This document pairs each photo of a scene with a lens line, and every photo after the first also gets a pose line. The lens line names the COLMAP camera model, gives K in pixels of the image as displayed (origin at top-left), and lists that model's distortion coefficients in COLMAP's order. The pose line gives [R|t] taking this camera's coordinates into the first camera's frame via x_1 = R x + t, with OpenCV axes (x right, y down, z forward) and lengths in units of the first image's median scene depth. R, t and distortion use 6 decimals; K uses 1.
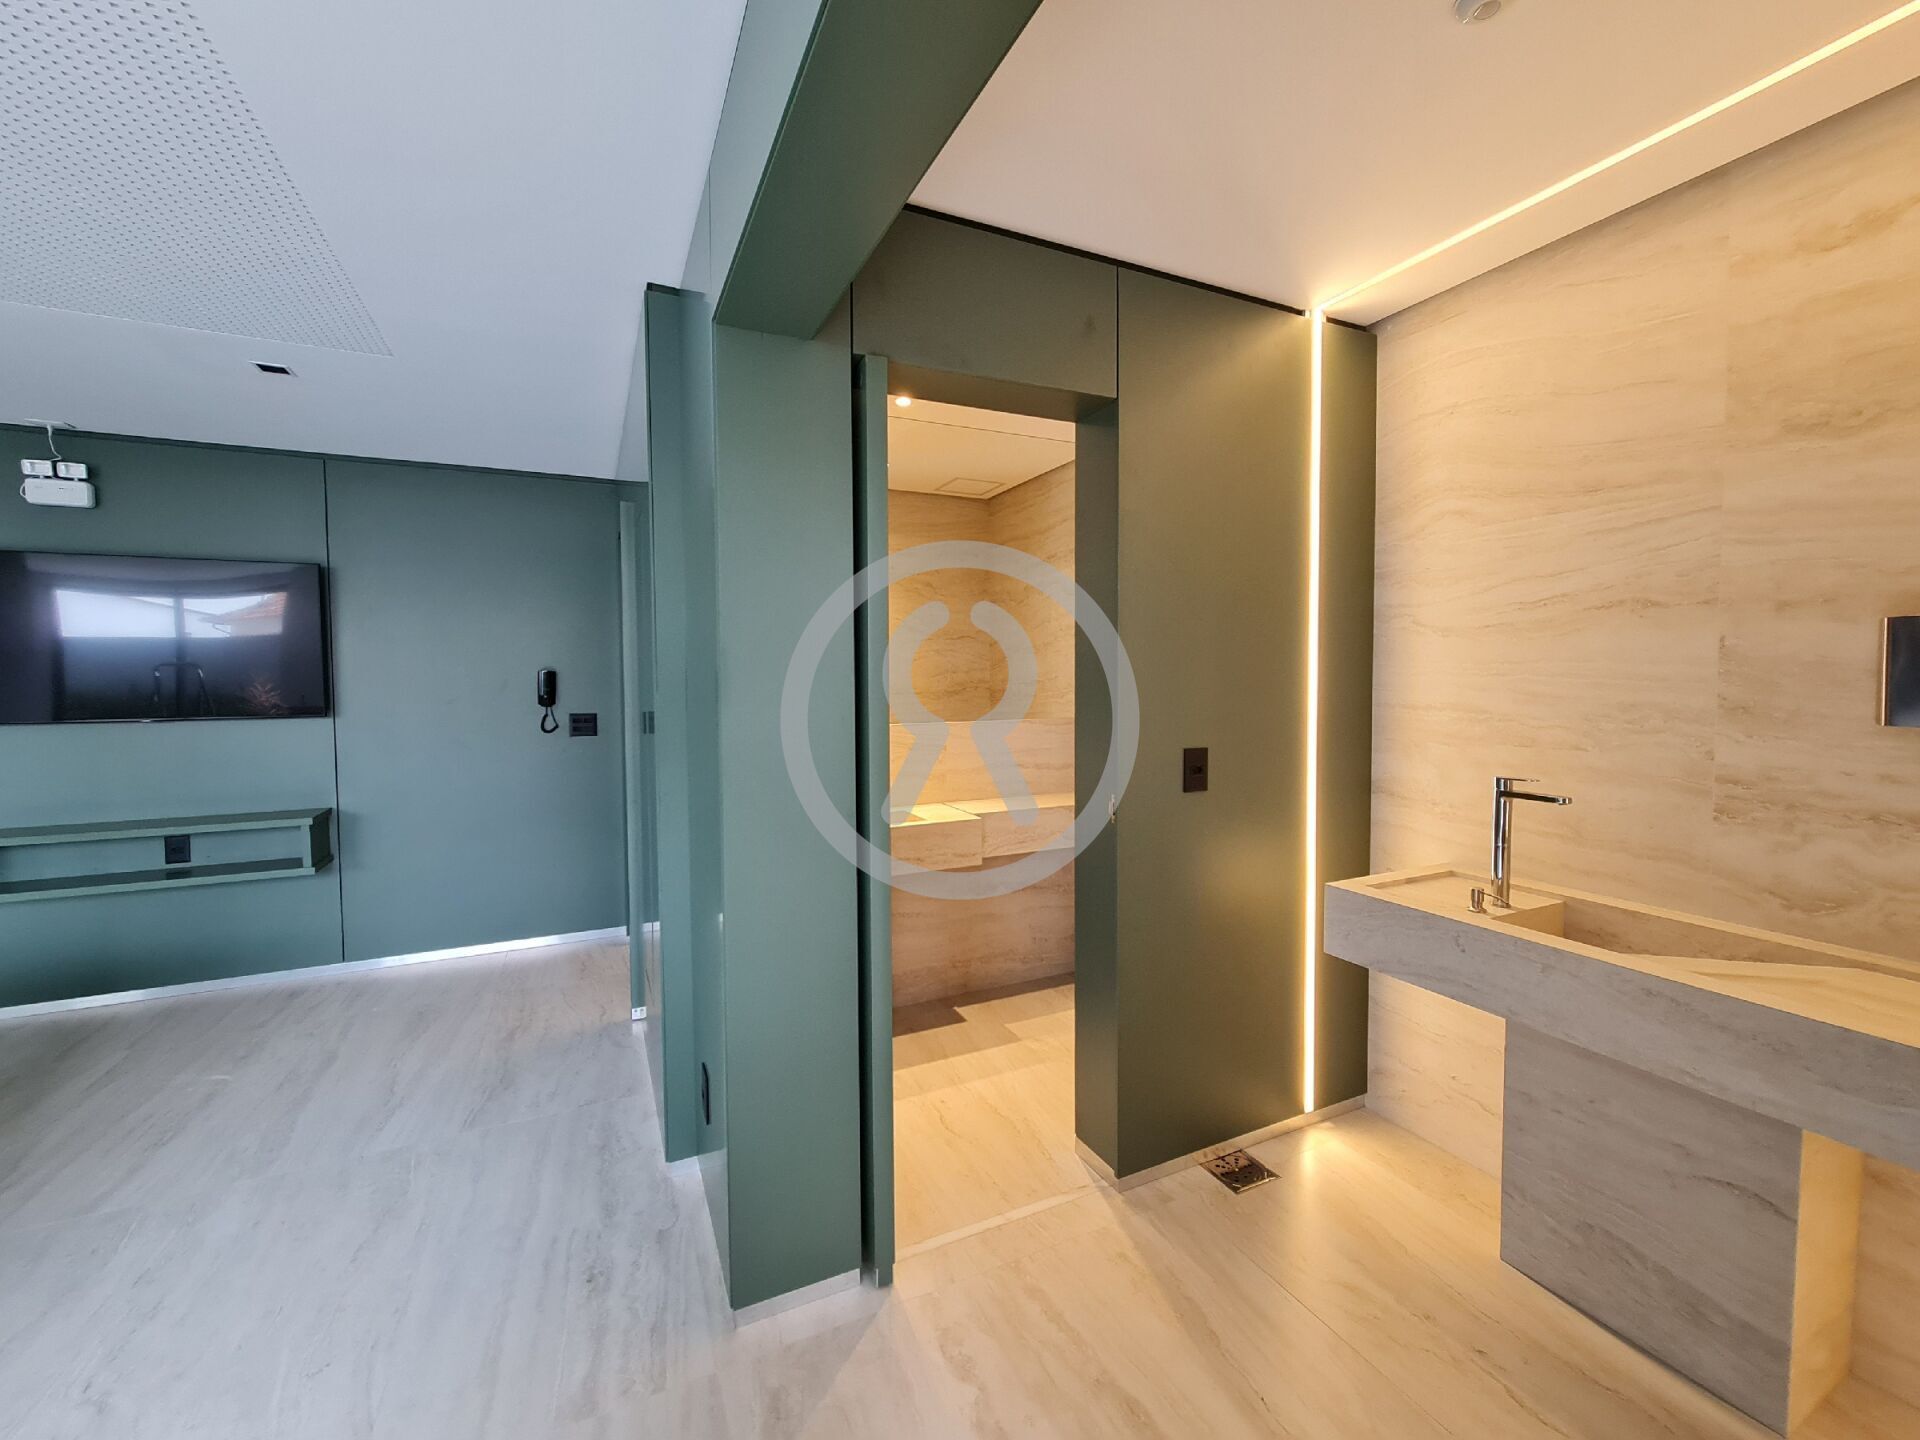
lens RADIAL K [[781.3, 0, 944.8], [0, 781.3, 710.8], [0, 0, 1]] dist [-0.003654, 0.001096]
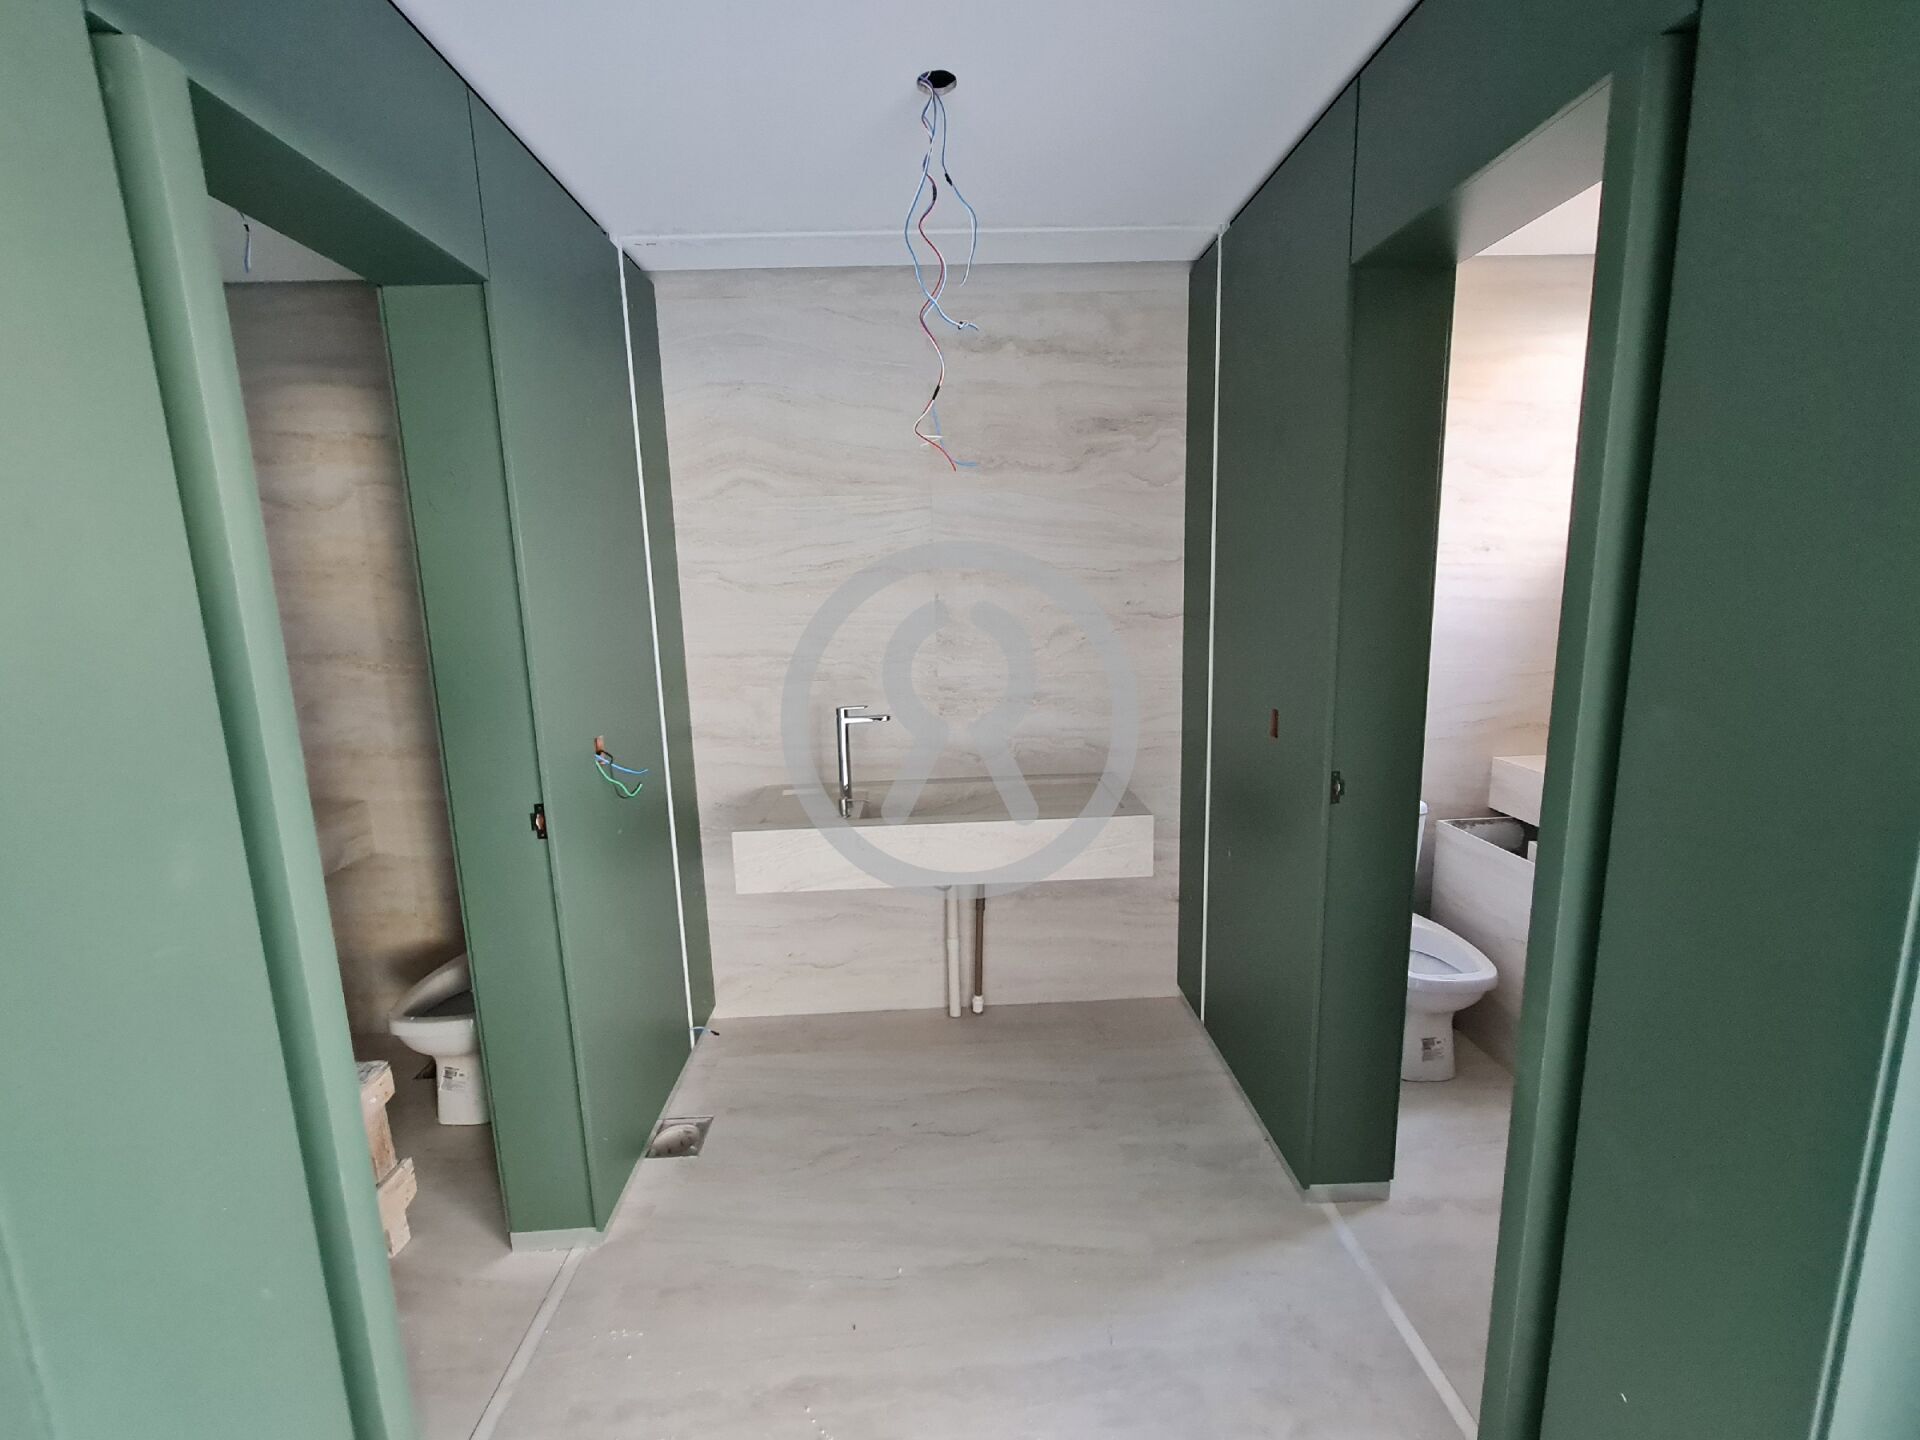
lens RADIAL K [[781.3, 0, 950.2], [0, 781.3, 717.9], [0, 0, 1]] dist [-0.003654, 0.001096]
pose [[0.385929, -0.158487, 0.908813, -0.407549], [0.072354, 0.987298, 0.141449, -0.070758], [-0.919687, 0.011167, 0.392494, 0.377128]]
